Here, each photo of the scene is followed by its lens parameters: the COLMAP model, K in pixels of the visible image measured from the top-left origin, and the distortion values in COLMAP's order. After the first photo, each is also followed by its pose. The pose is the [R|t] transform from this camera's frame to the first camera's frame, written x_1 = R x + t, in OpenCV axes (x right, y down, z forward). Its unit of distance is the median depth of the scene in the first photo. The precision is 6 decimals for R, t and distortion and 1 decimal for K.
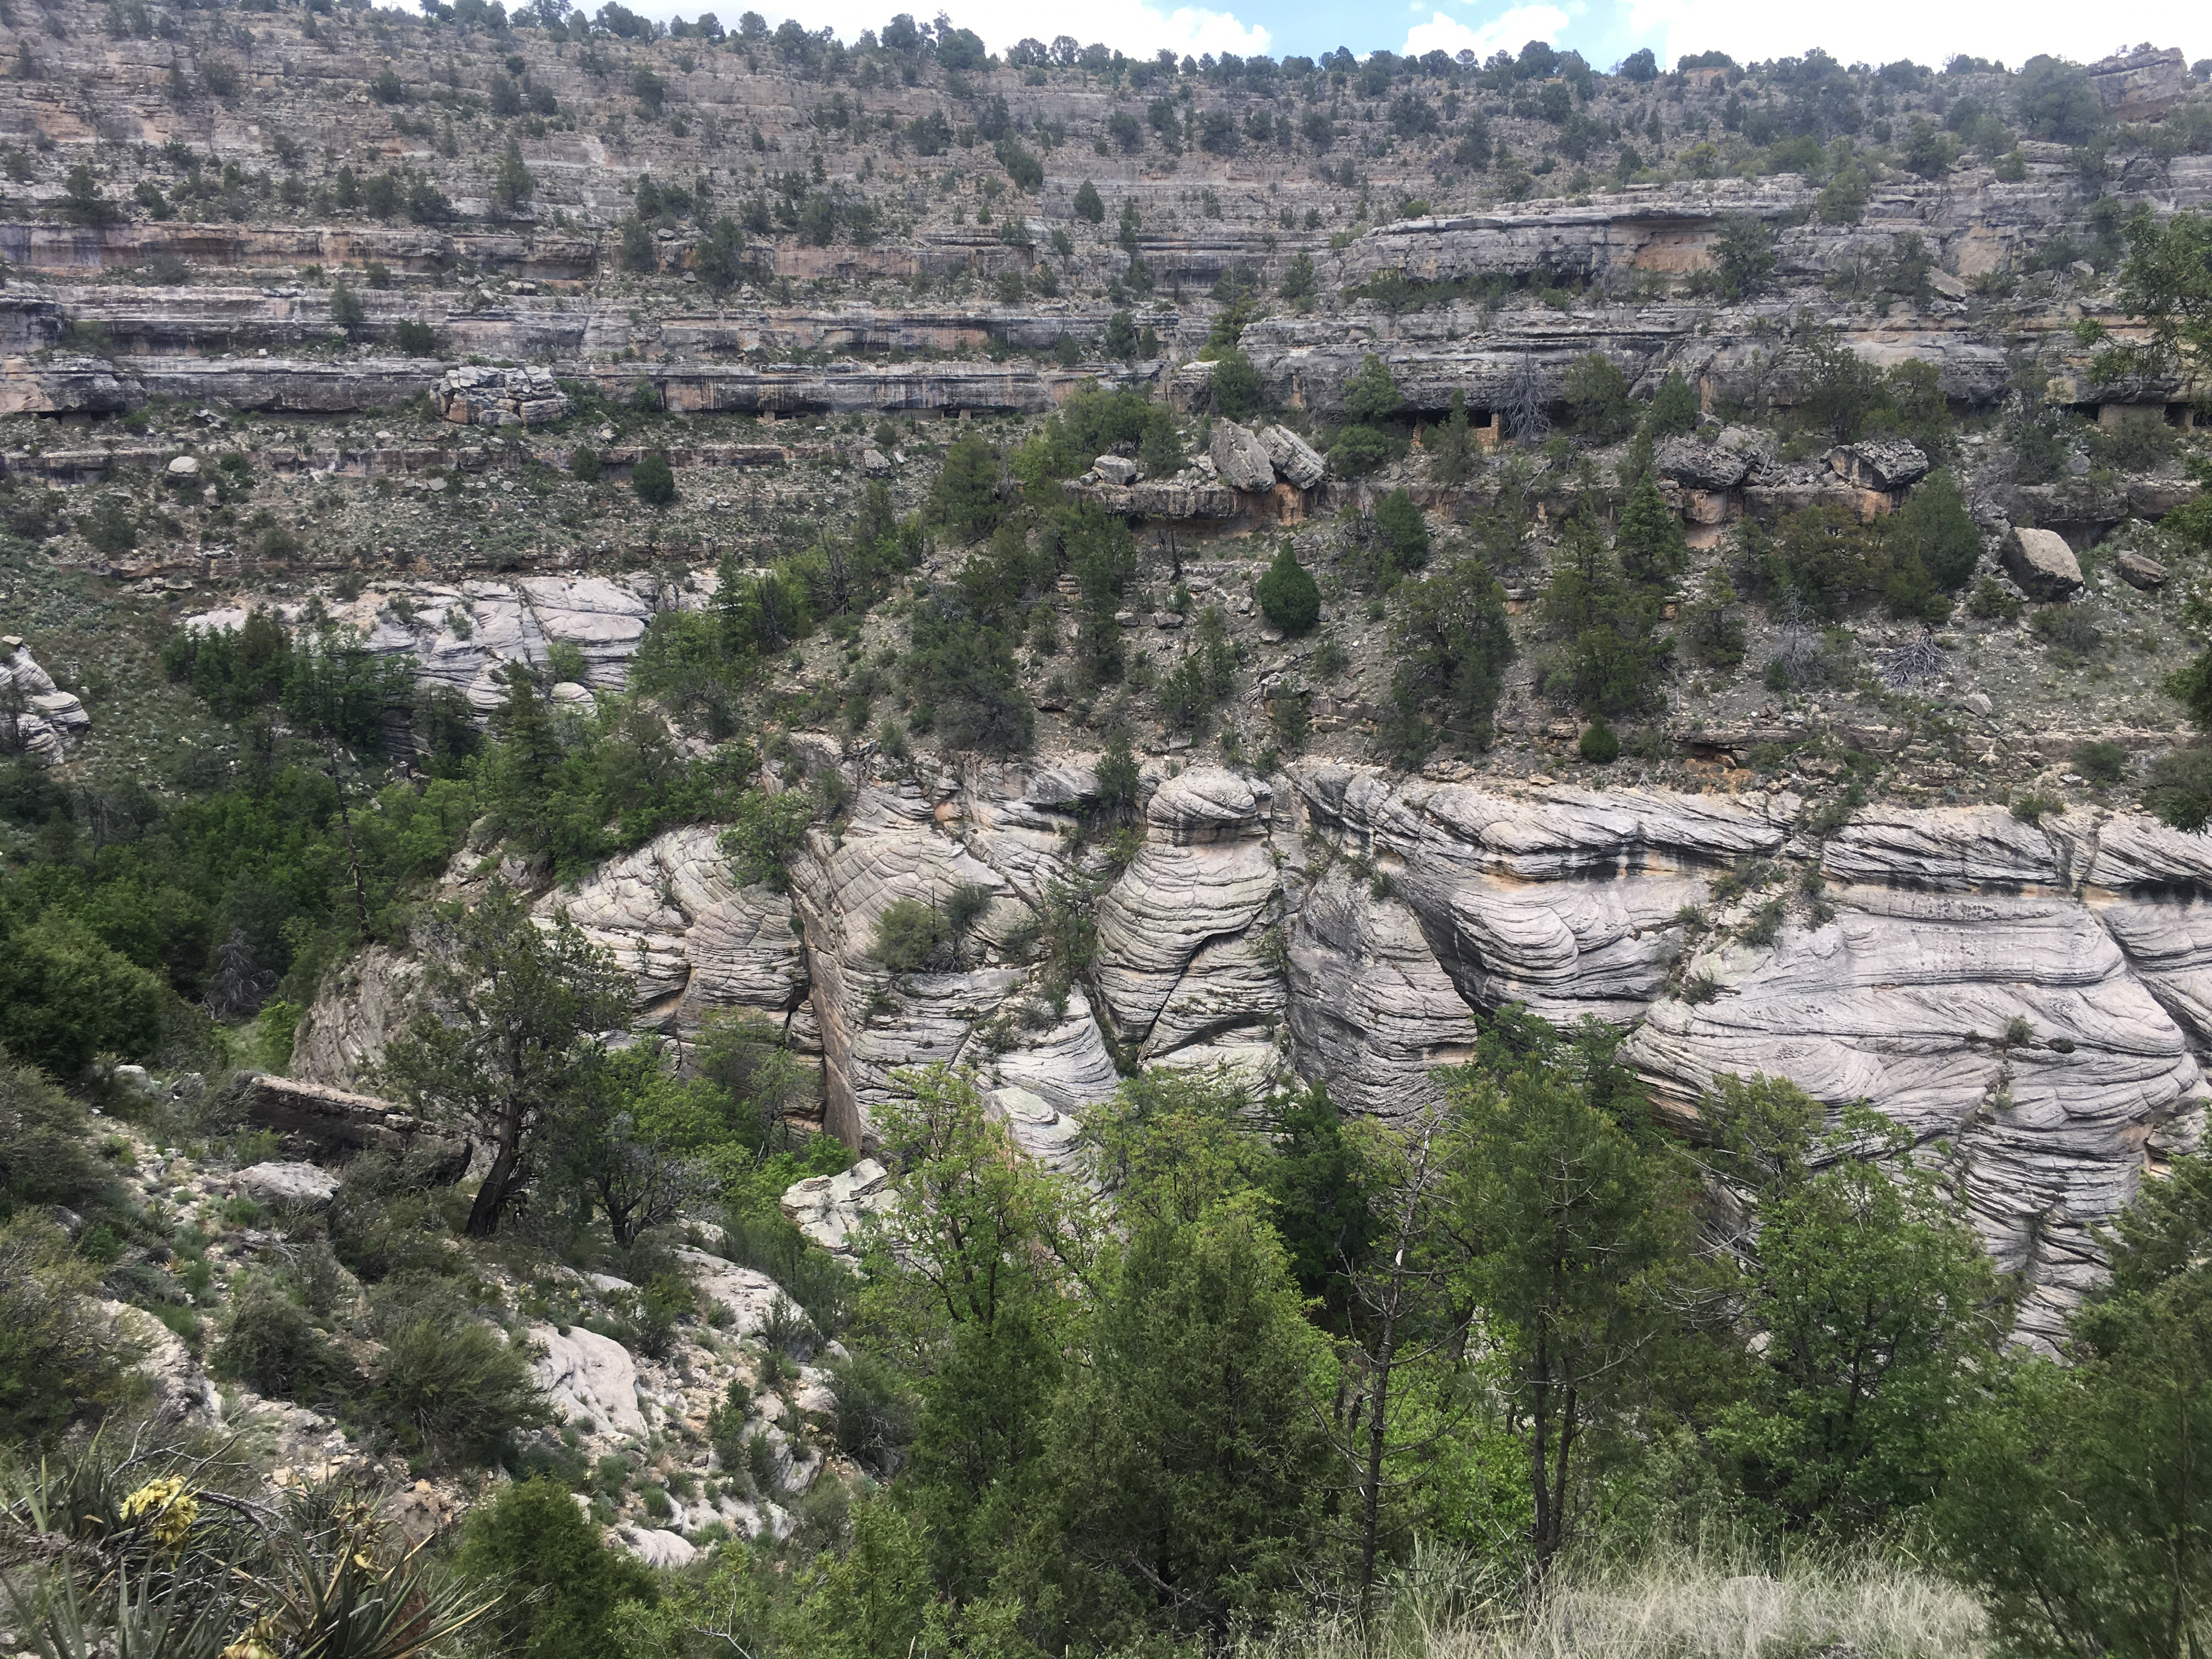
lens RADIAL K [[1859.4, 0, 1104.5], [0, 1859.4, 818.0], [0, 0, 1]] dist [0.063119, -0.077218]
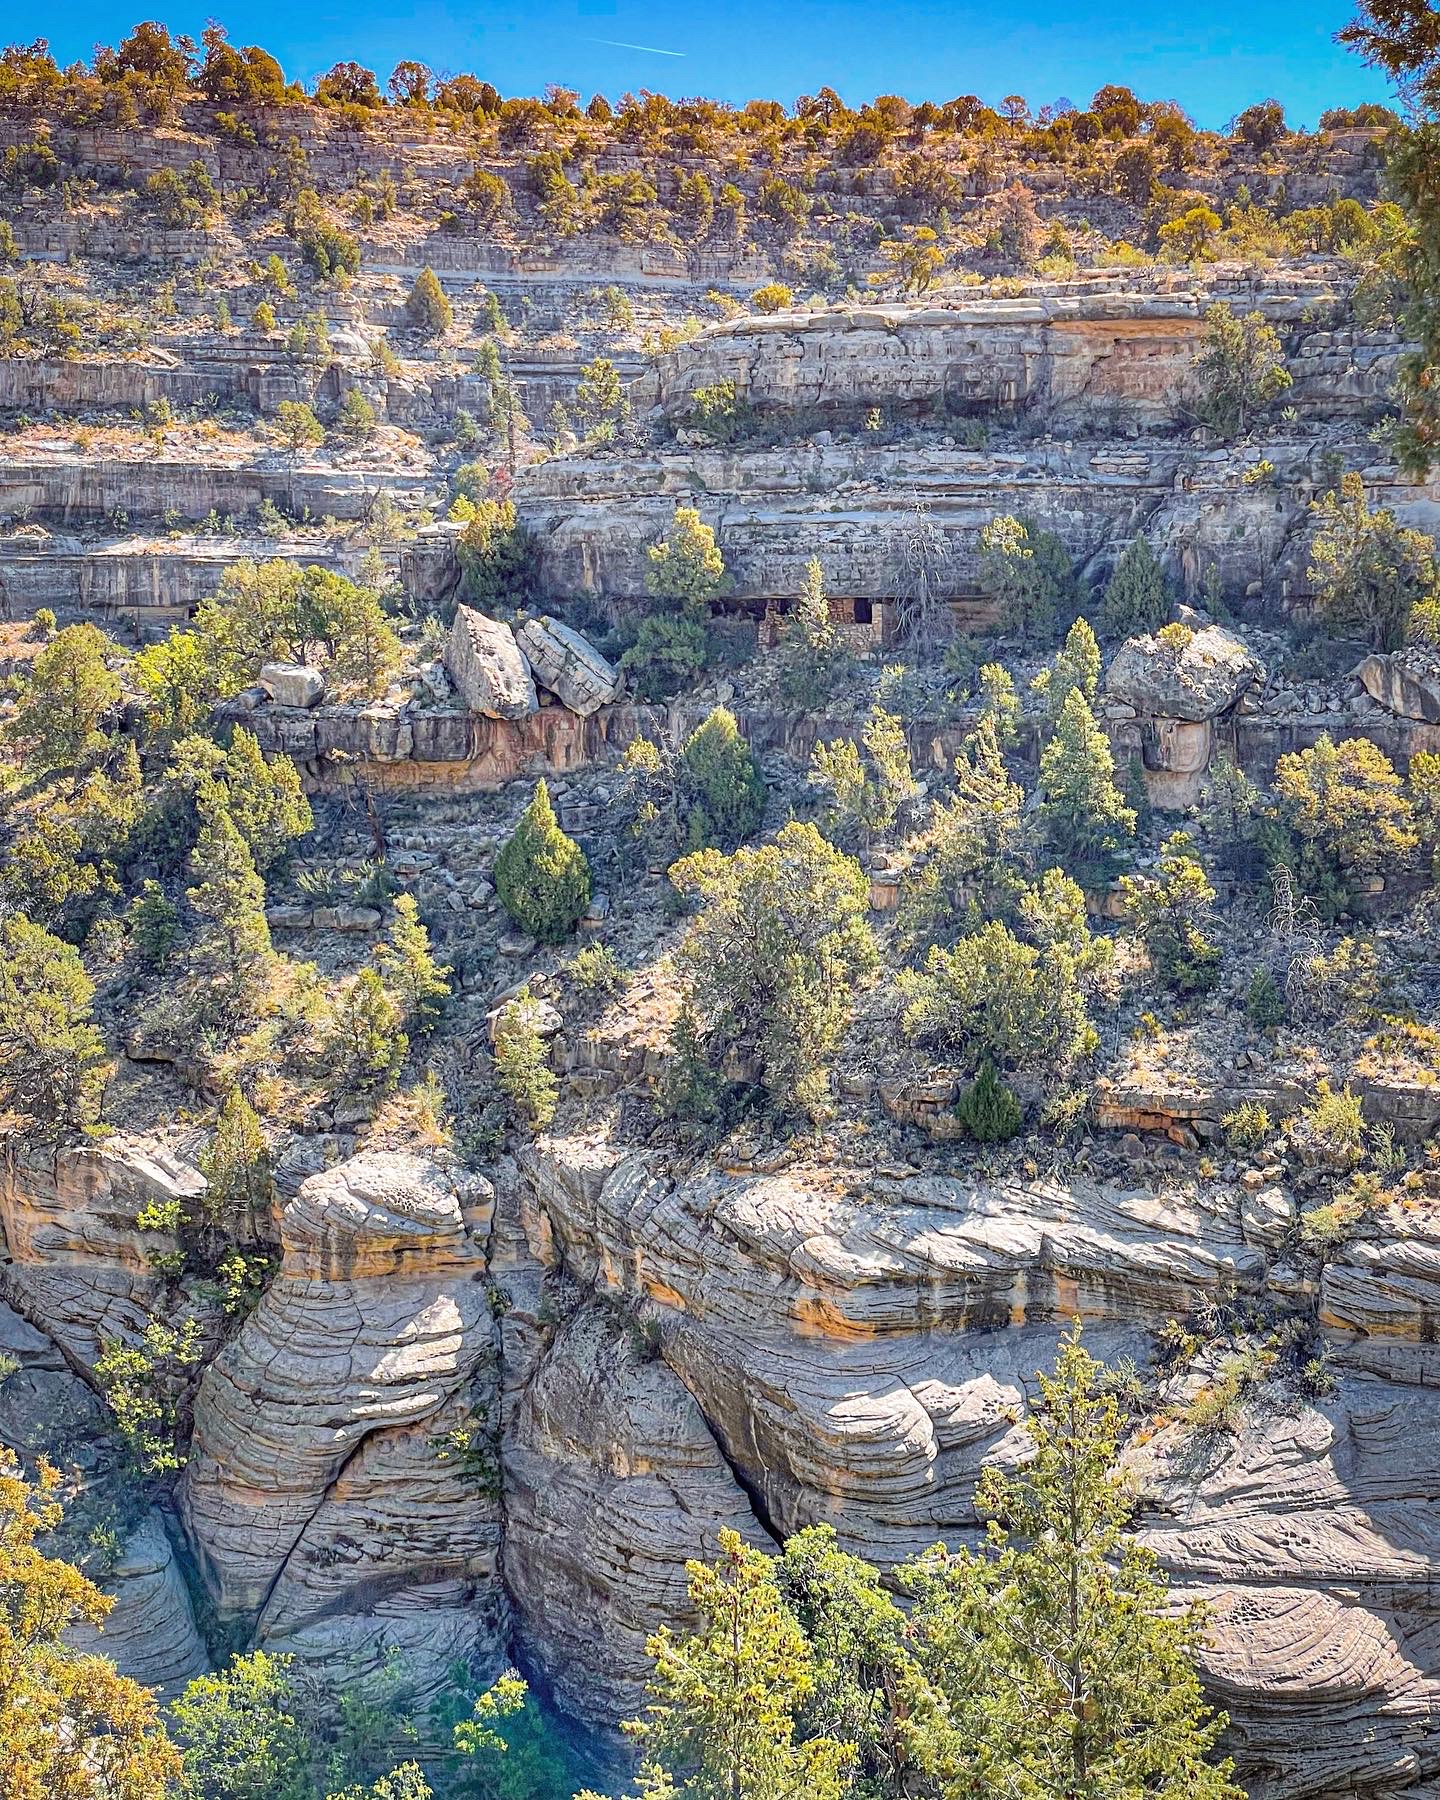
lens RADIAL K [[2890.4, 0, 771.4], [0, 2890.4, 898.1], [0, 0, 1]] dist [0.099335, 0.000000]
pose [[0.997809, 0.002911, 0.066095, 0.116155], [0.005217, 0.992458, -0.122471, 0.007258], [-0.065953, 0.122548, 0.990269, 0.026488]]
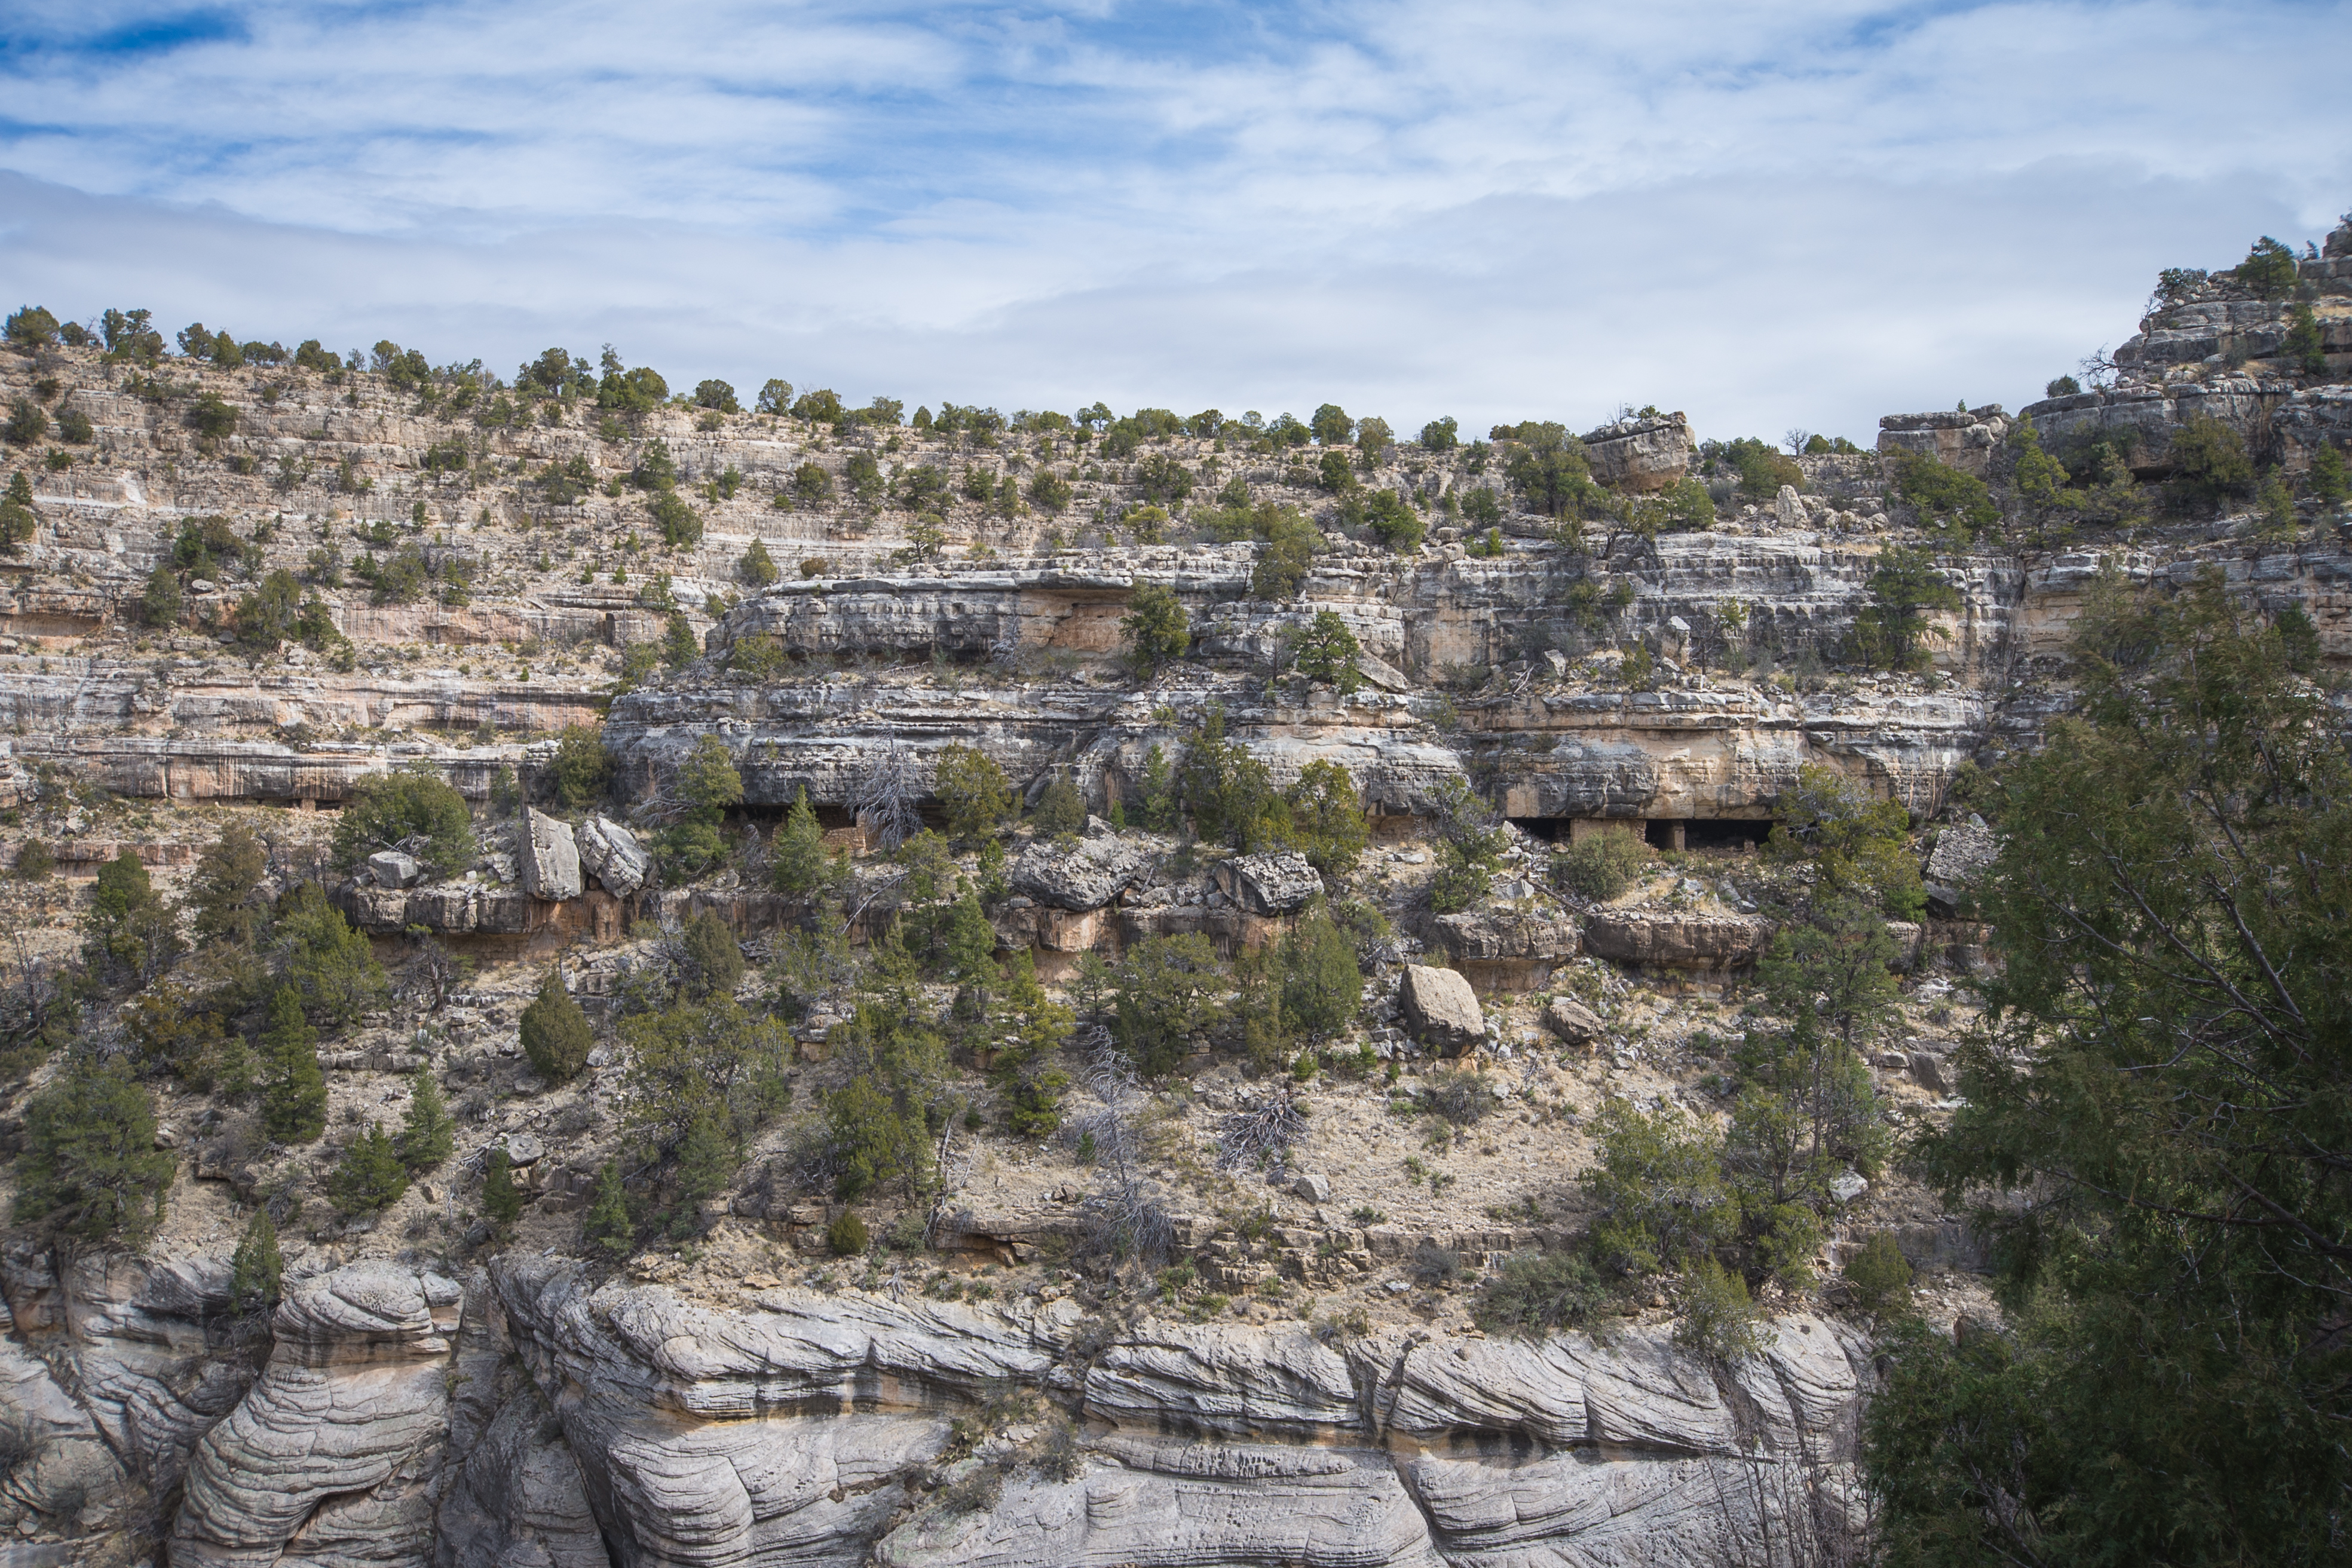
lens RADIAL K [[2332.0, 0, 1167.6], [0, 2332.0, 795.9], [0, 0, 1]] dist [0.029501, 0.000000]
pose [[0.998424, 0.022823, 0.051273, 0.313518], [-0.010800, 0.974637, -0.223533, -0.001672], [-0.055074, 0.222627, 0.973347, 0.023520]]
